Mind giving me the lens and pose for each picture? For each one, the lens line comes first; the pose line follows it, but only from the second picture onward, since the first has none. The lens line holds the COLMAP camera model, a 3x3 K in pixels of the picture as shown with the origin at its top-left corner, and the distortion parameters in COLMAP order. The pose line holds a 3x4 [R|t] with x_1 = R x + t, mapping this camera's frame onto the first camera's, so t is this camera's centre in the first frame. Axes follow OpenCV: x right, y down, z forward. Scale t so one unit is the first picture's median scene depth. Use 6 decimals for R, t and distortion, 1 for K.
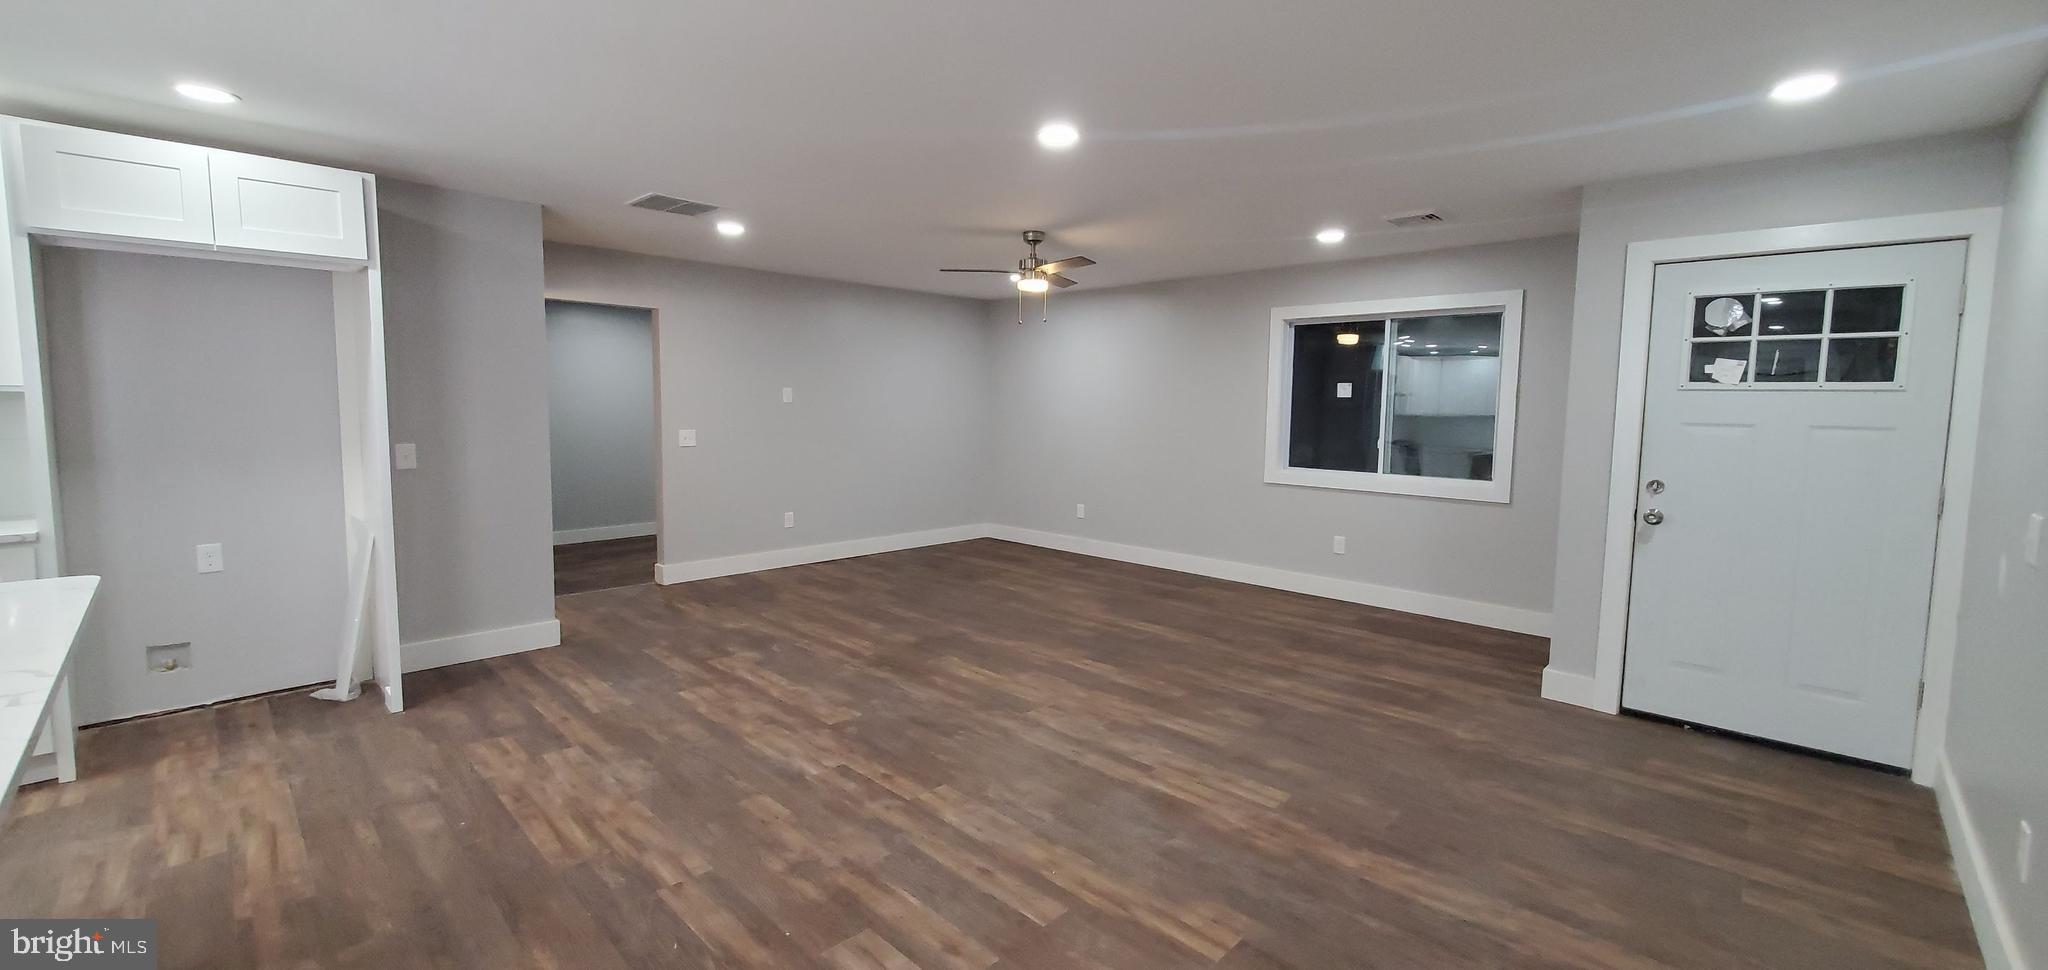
lens RADIAL K [[811.0, 0, 1021.3], [0, 811.0, 467.5], [0, 0, 1]] dist [0.003735, -0.001932]
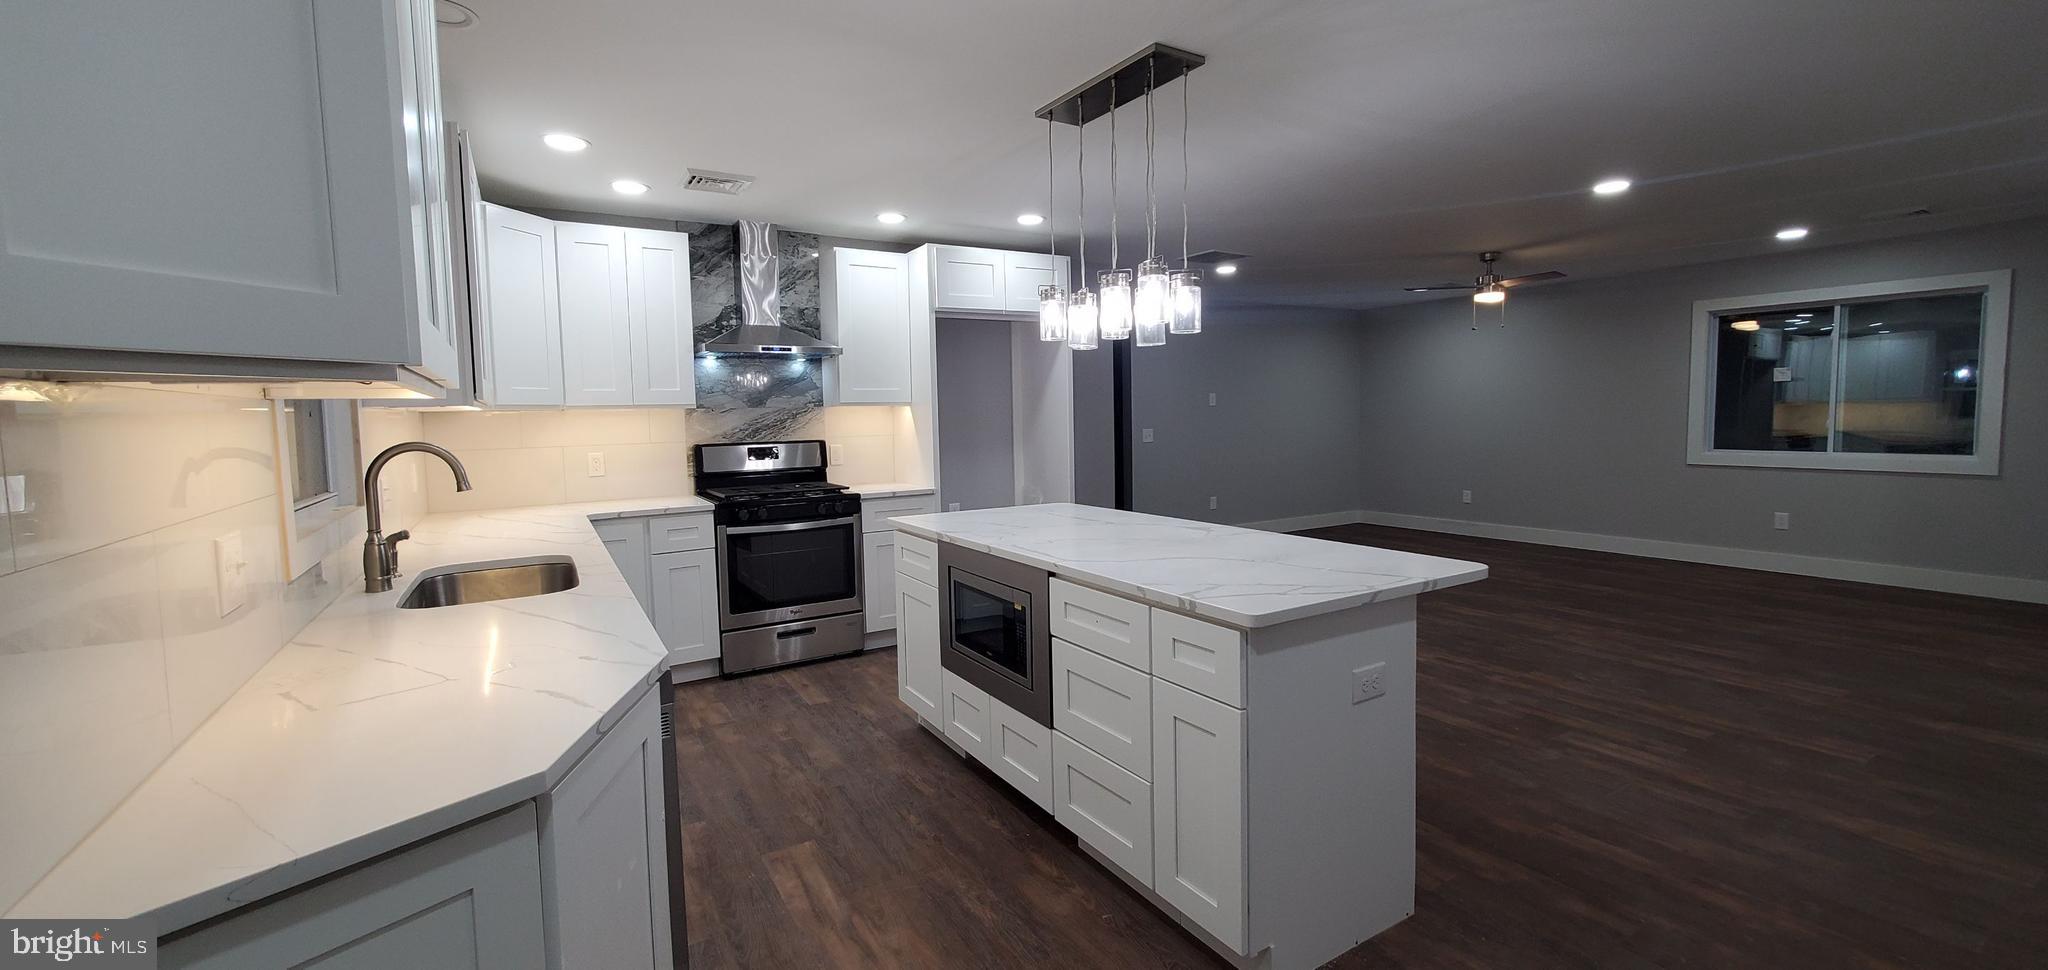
lens RADIAL K [[811.0, 0, 1021.9], [0, 811.0, 466.9], [0, 0, 1]] dist [0.003735, -0.001932]
pose [[0.966538, -0.014529, -0.256112, -0.496922], [0.010979, 0.999823, -0.015287, 0.051972], [0.256289, 0.011964, 0.966526, -0.471173]]
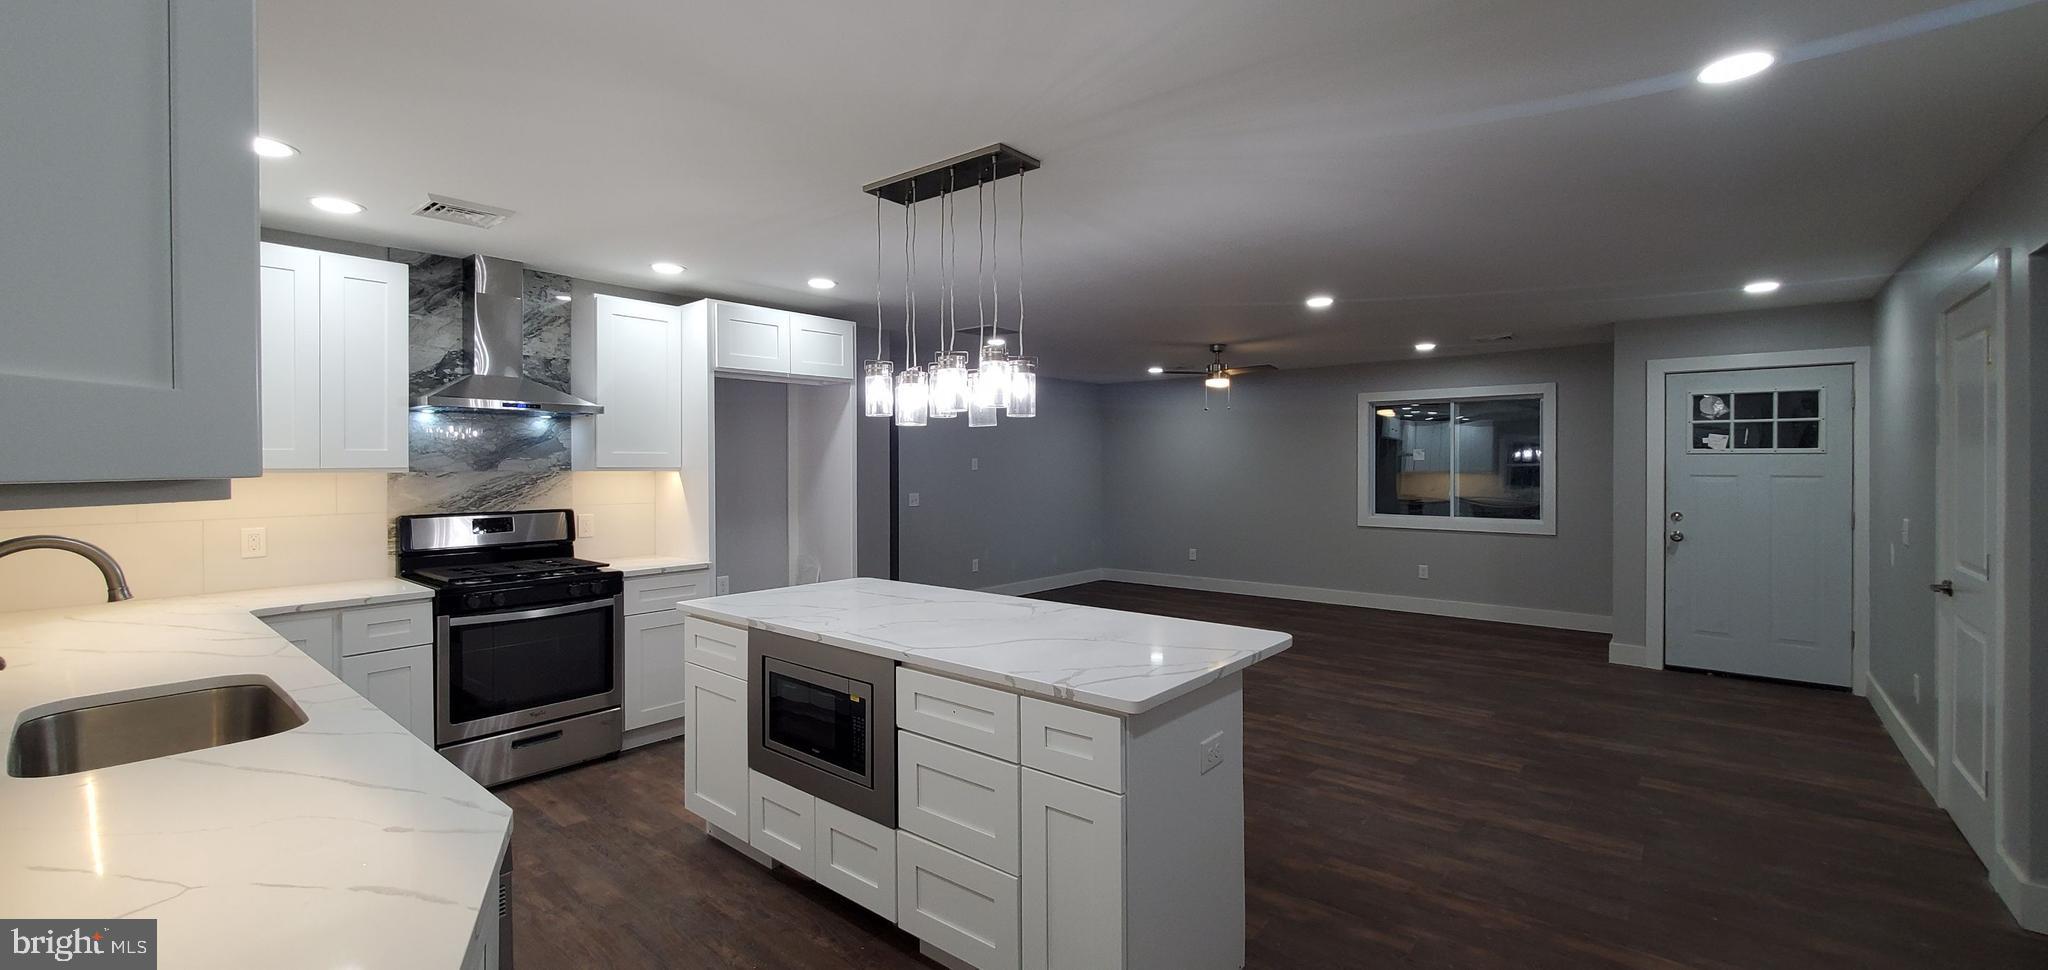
lens RADIAL K [[811.0, 0, 1020.2], [0, 811.0, 465.7], [0, 0, 1]] dist [0.003735, -0.001932]
pose [[0.997414, -0.014645, 0.070360, -0.597008], [0.020242, 0.996629, -0.079505, 0.026193], [-0.068958, 0.080724, 0.994348, -0.475839]]
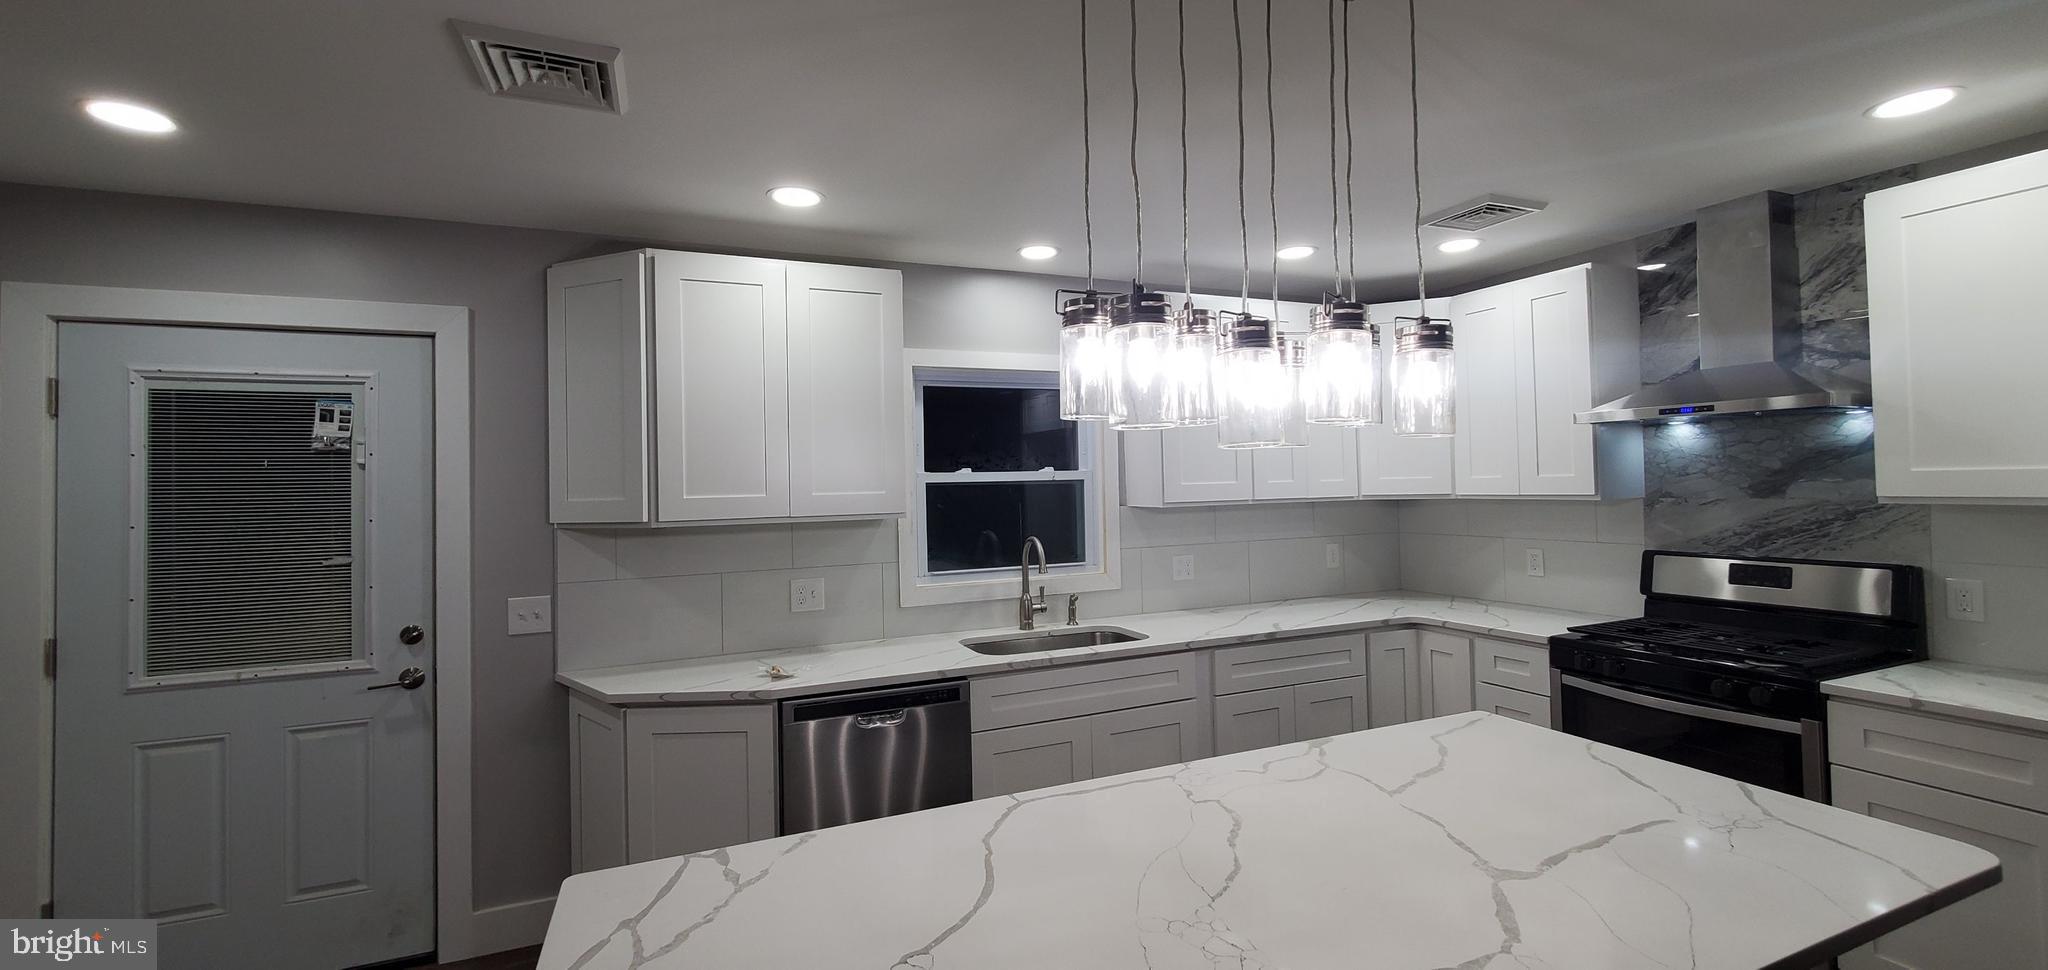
lens RADIAL K [[811.0, 0, 1016.7], [0, 811.0, 463.7], [0, 0, 1]] dist [0.003735, -0.001932]
pose [[-0.391274, -0.024989, -0.919935, -0.221356], [-0.059137, 0.998248, -0.001964, -0.064128], [0.918372, 0.053634, -0.392066, 0.371572]]
